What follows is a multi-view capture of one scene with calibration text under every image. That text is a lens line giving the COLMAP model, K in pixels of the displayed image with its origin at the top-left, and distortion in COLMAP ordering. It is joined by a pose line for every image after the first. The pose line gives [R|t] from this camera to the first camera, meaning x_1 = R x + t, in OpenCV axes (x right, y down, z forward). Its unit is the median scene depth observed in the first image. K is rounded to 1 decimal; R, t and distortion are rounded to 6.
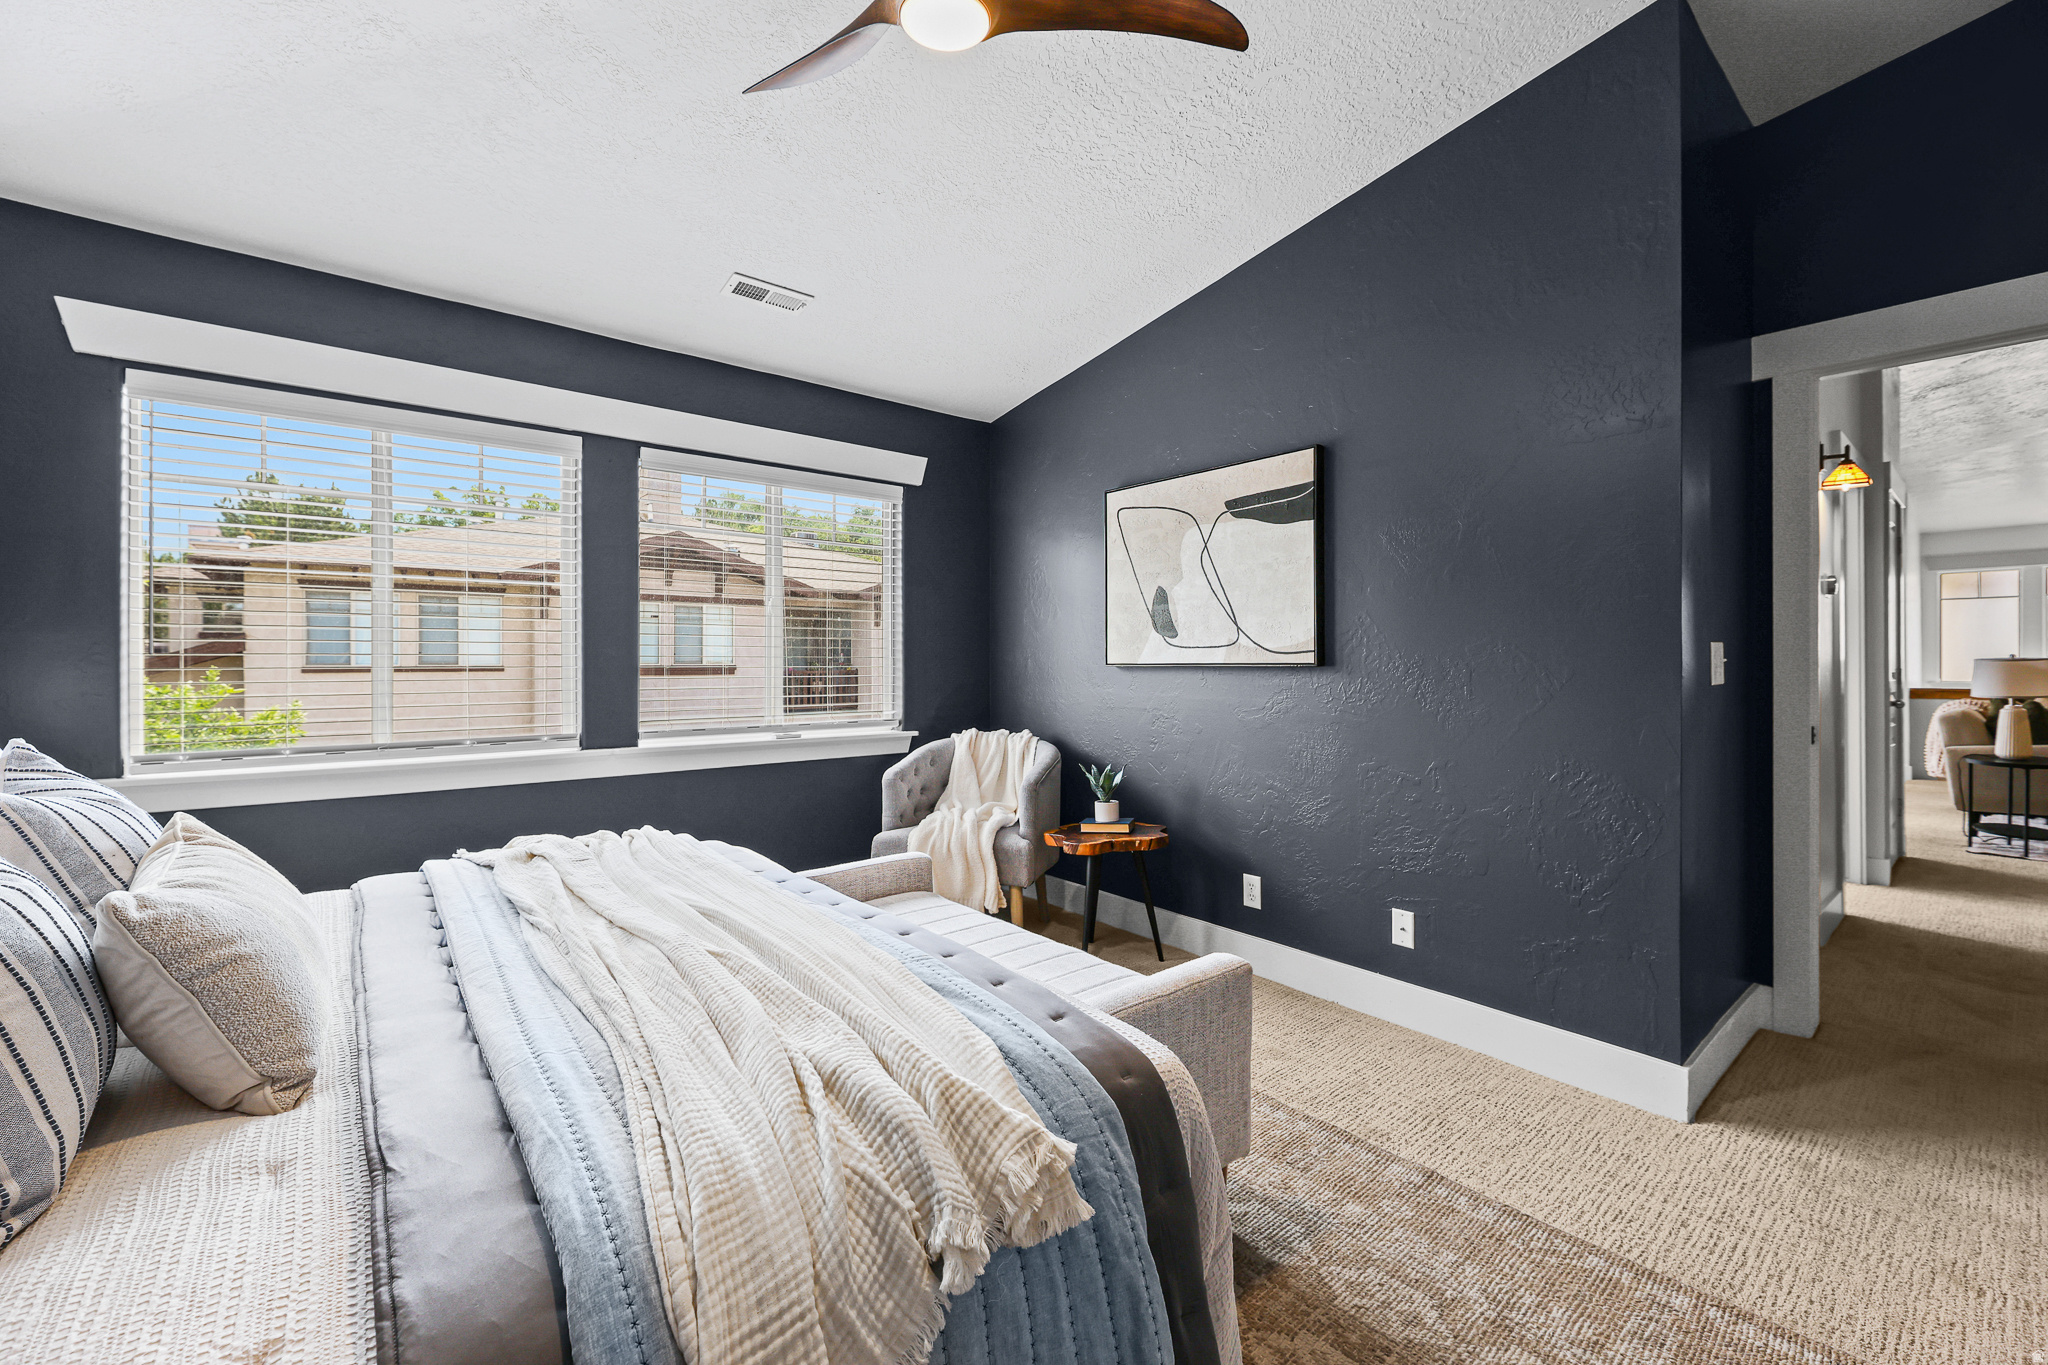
lens RADIAL K [[840.5, 0, 1018.9], [0, 840.5, 648.4], [0, 0, 1]] dist [-0.000701, -0.000025]
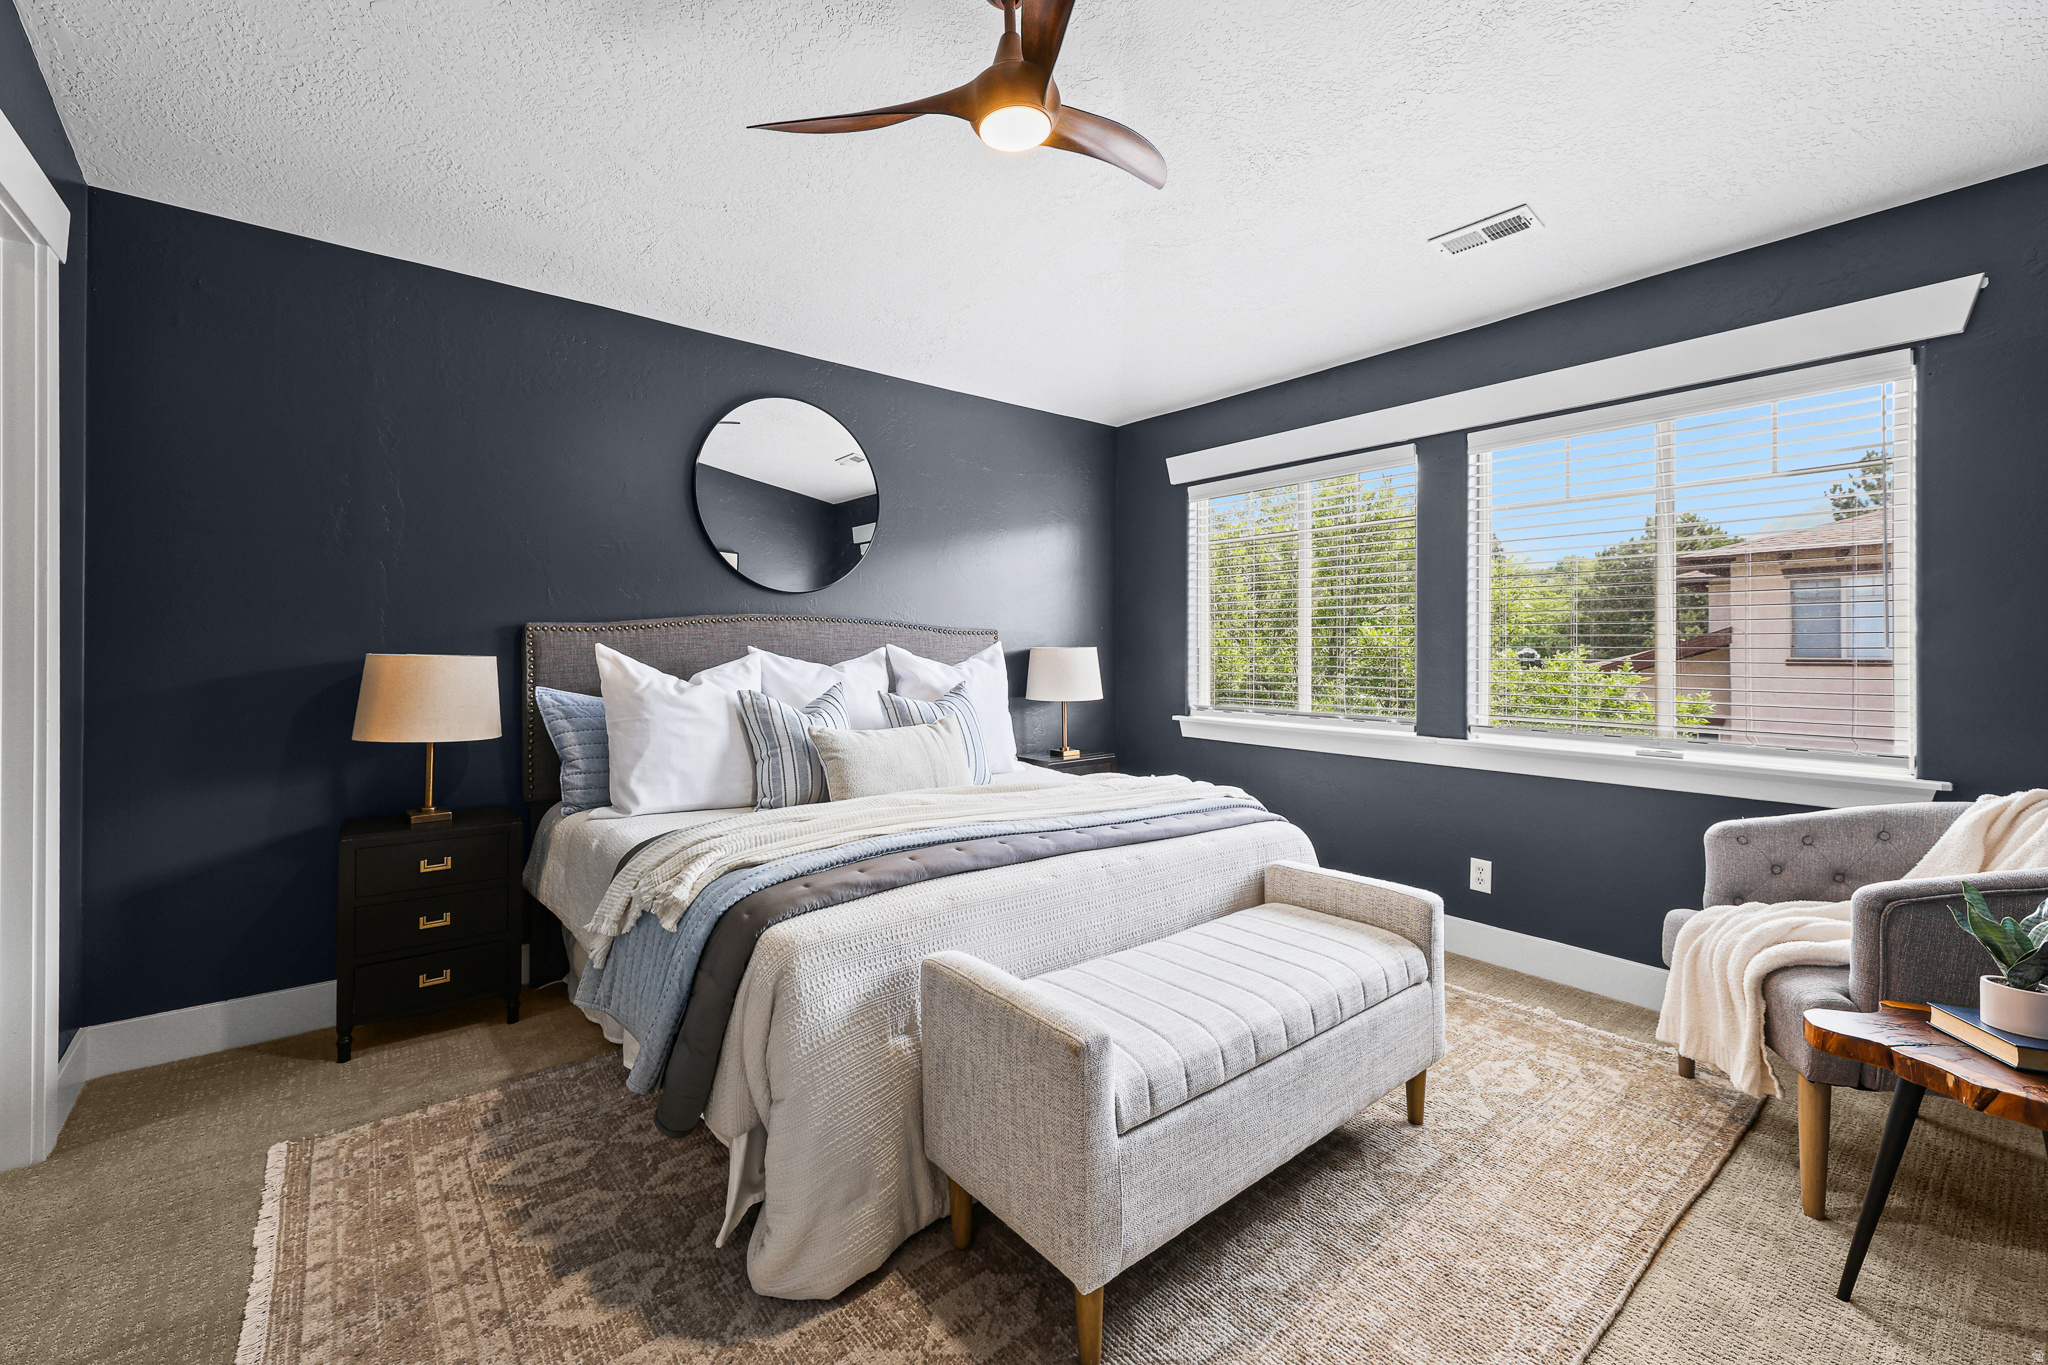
lens RADIAL K [[840.5, 0, 1018.9], [0, 840.5, 648.4], [0, 0, 1]] dist [-0.000701, -0.000025]
pose [[-0.024699, 0.000139, -0.999695, 0.540178], [0.008634, 0.999963, -0.000074, 0.005697], [0.999658, -0.008633, -0.024699, 0.497922]]
